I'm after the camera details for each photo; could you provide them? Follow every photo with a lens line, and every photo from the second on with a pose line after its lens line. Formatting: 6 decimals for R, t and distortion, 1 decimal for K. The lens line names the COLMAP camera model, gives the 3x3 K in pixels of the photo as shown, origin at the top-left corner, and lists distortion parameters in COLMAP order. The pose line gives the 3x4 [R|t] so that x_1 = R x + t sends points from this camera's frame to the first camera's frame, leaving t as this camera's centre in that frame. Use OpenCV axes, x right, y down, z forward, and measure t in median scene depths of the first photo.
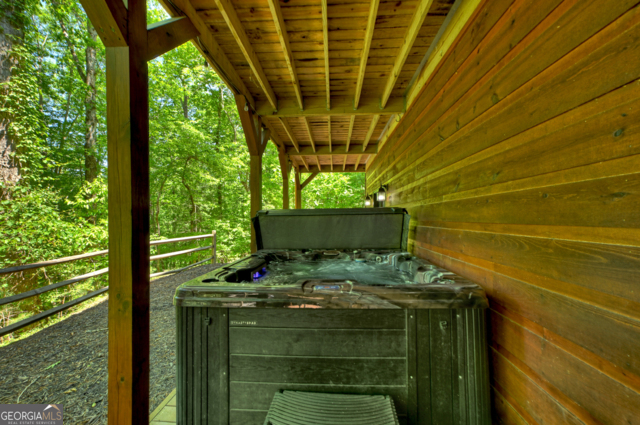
lens RADIAL K [[247.1, 0, 323.3], [0, 247.1, 215.9], [0, 0, 1]] dist [0.007678, -0.000020]
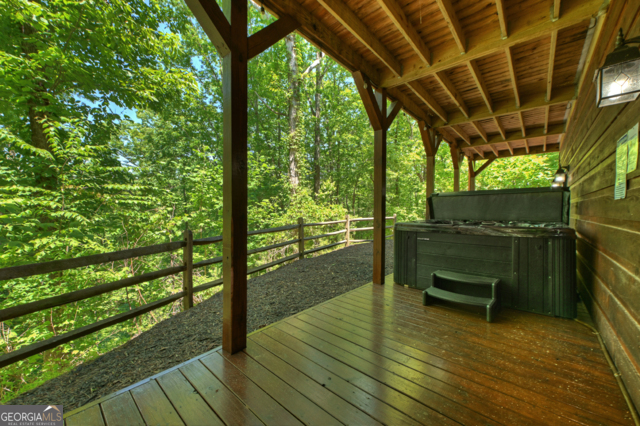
lens RADIAL K [[247.1, 0, 322.1], [0, 247.1, 217.7], [0, 0, 1]] dist [0.007678, -0.000020]
pose [[0.780775, 0.028697, -0.624153, 0.075731], [-0.002700, 0.999090, 0.042558, 0.029678], [0.624807, -0.031543, 0.780142, -0.281339]]
